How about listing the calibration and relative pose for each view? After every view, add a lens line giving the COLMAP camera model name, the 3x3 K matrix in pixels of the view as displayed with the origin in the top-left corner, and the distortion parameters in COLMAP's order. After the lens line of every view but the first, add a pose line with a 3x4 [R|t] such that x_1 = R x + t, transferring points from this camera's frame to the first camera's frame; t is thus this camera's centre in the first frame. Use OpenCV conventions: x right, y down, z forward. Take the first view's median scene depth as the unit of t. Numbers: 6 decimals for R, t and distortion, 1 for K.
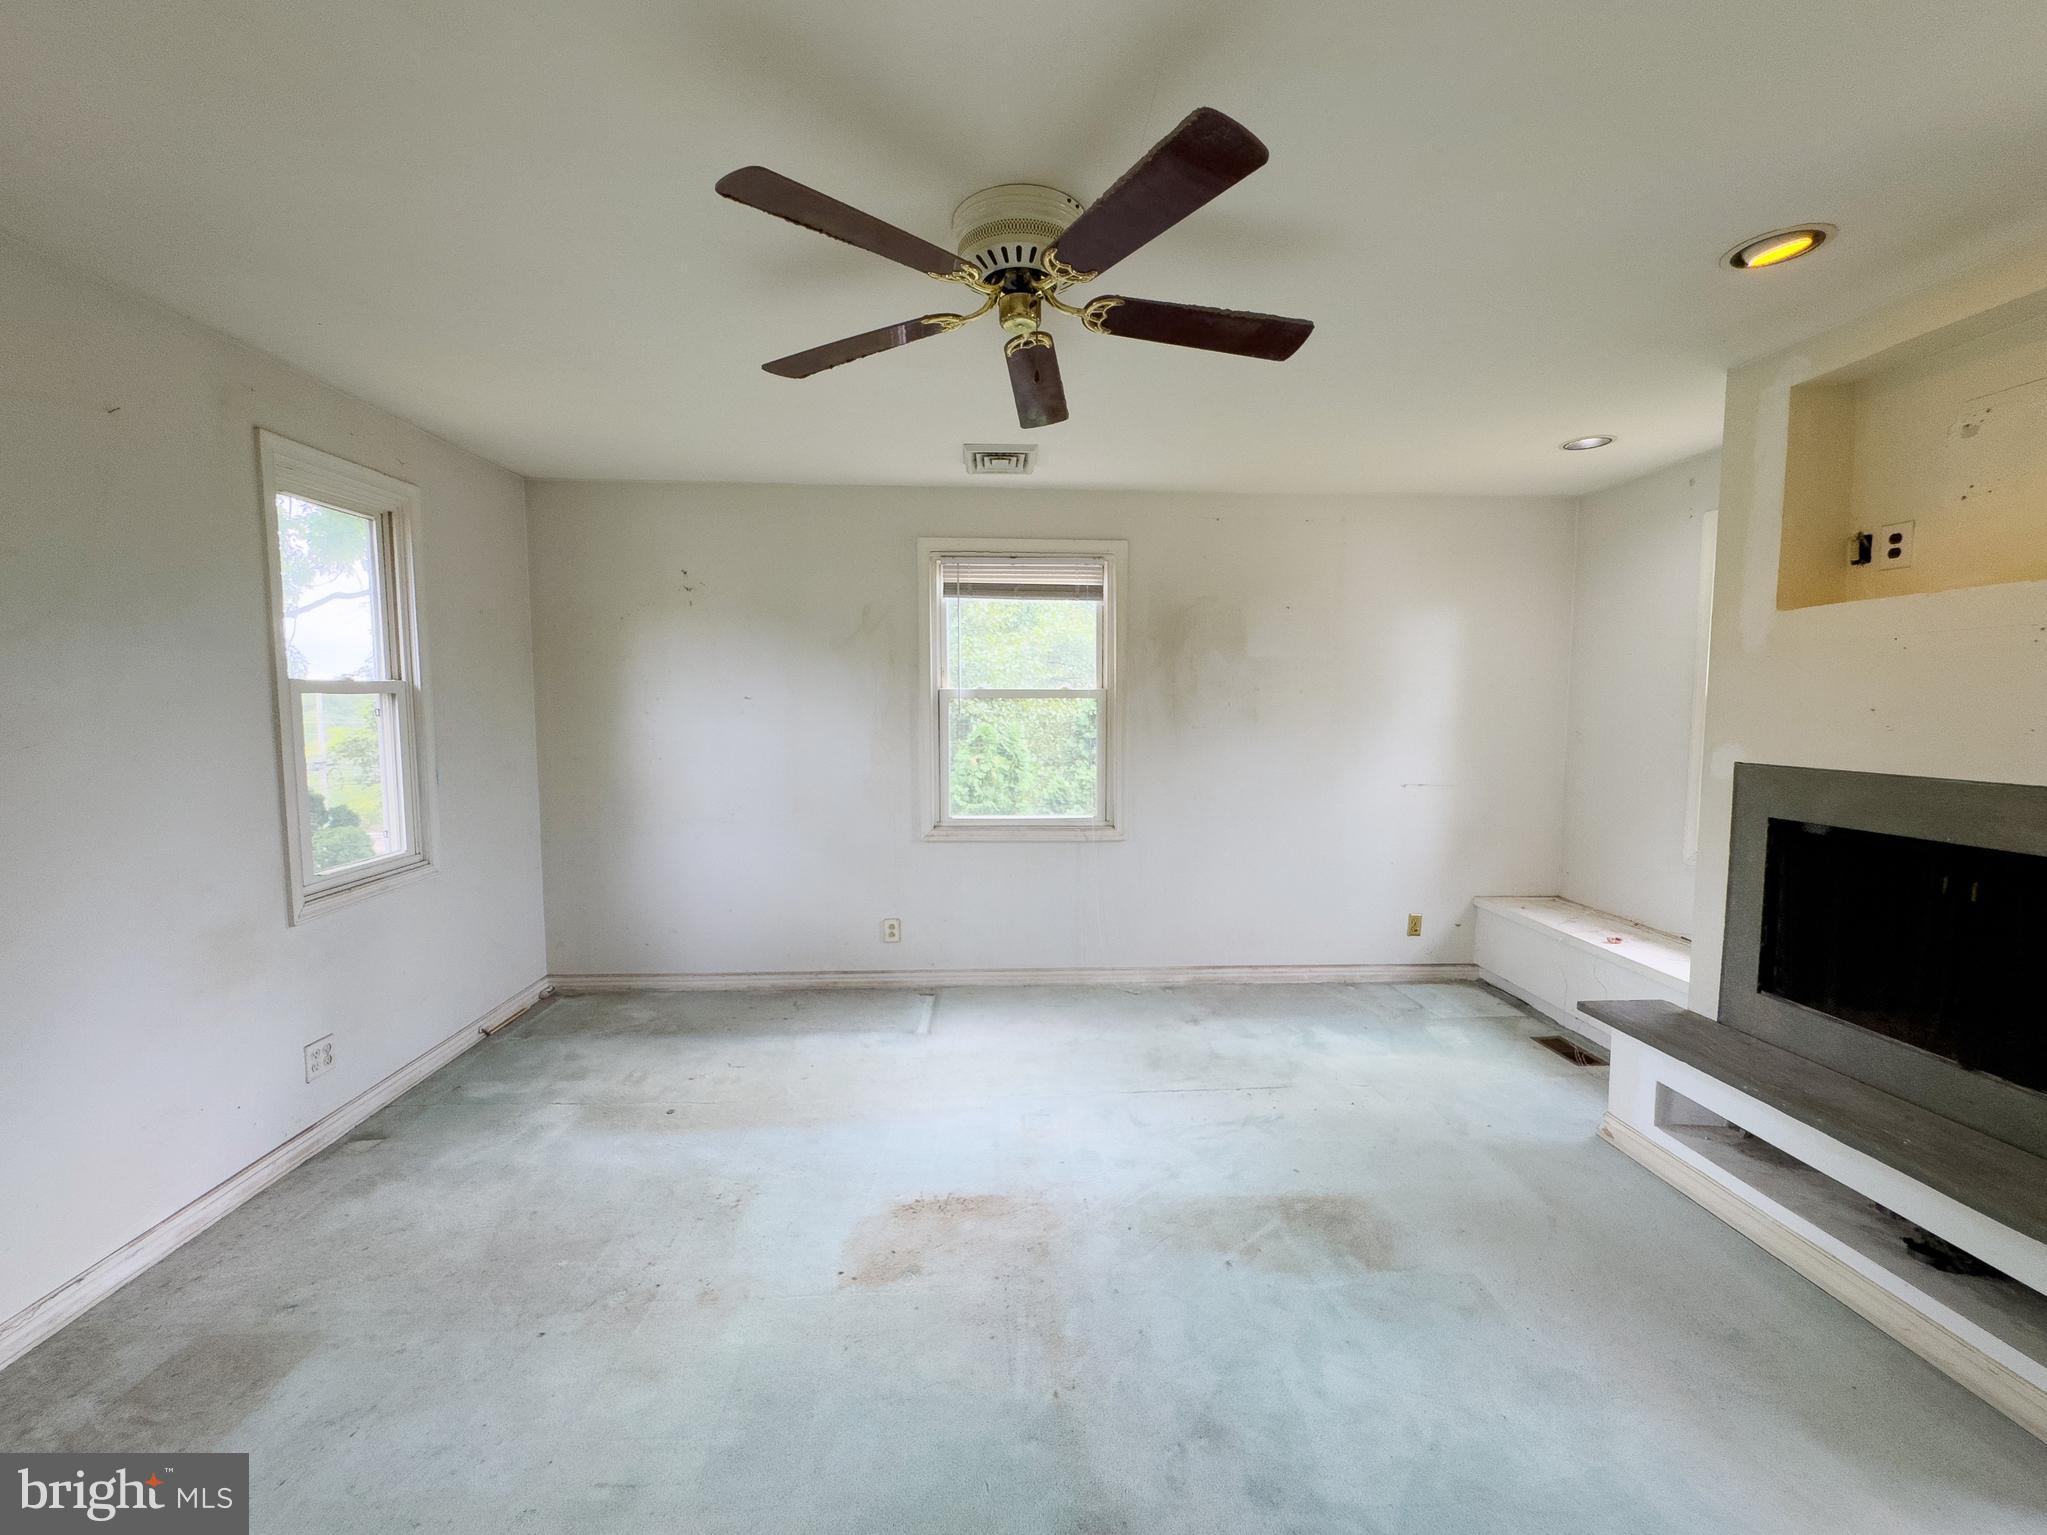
lens RADIAL K [[839.7, 0, 1021.7], [0, 839.7, 767.5], [0, 0, 1]] dist [-0.001055, 0.000196]
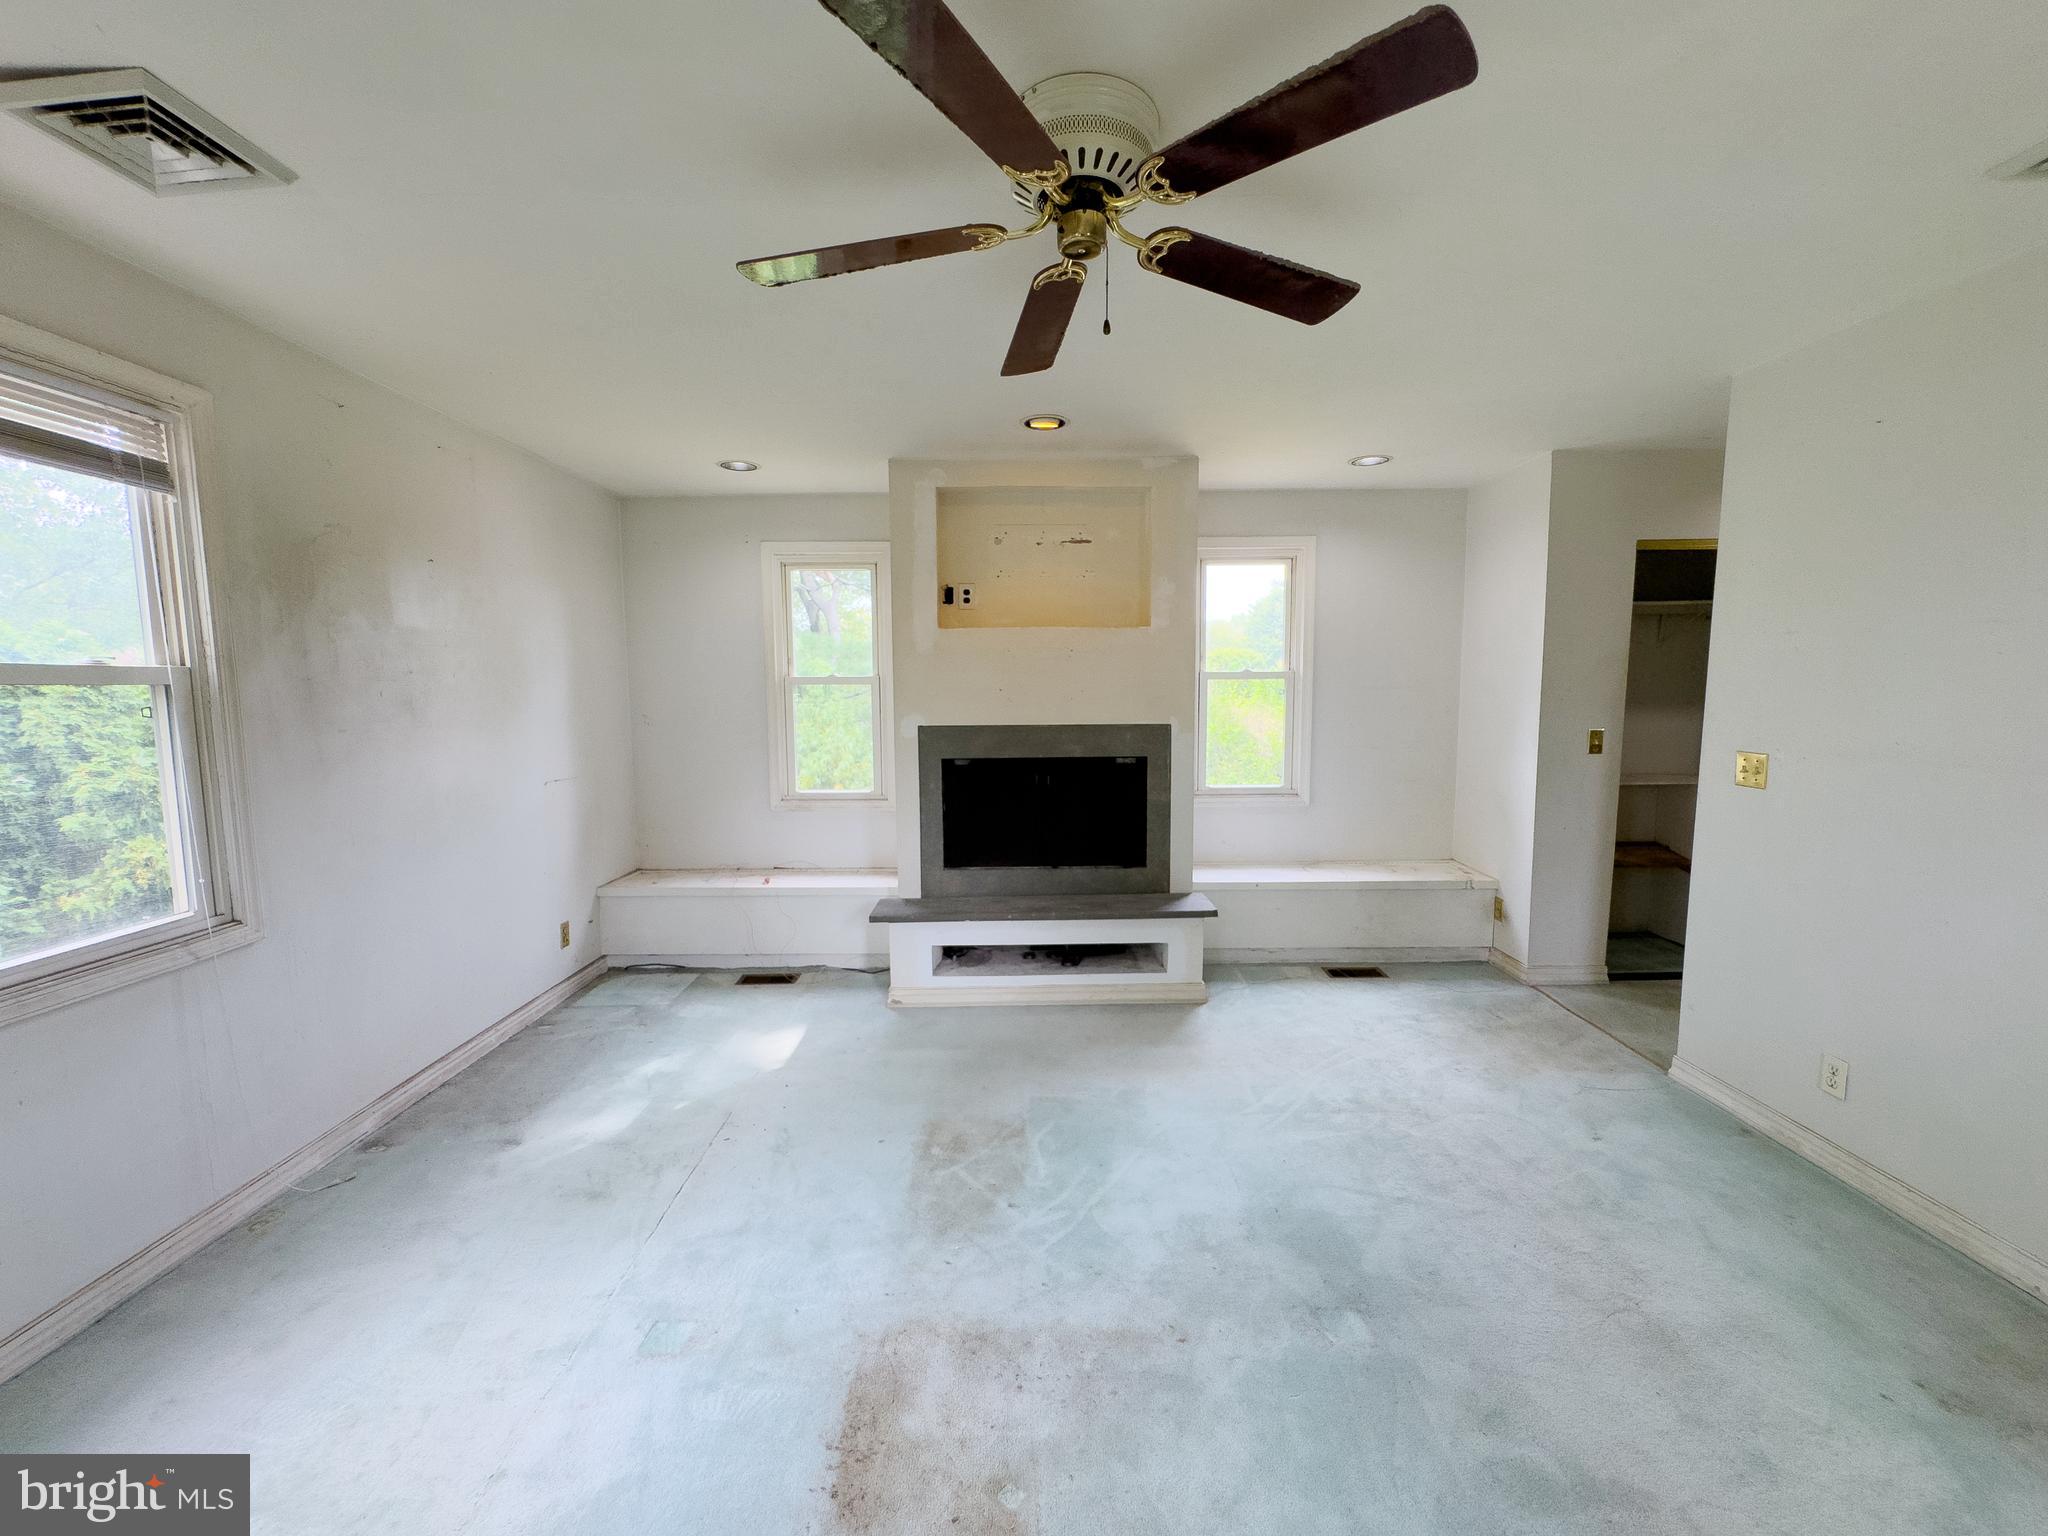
lens RADIAL K [[840.1, 0, 1022.2], [0, 840.1, 768.0], [0, 0, 1]] dist [-0.001055, 0.000196]
pose [[0.026749, -0.101377, 0.994488, -0.496651], [0.079645, 0.991898, 0.098970, -0.049863], [-0.996464, 0.076559, 0.034606, 0.577118]]
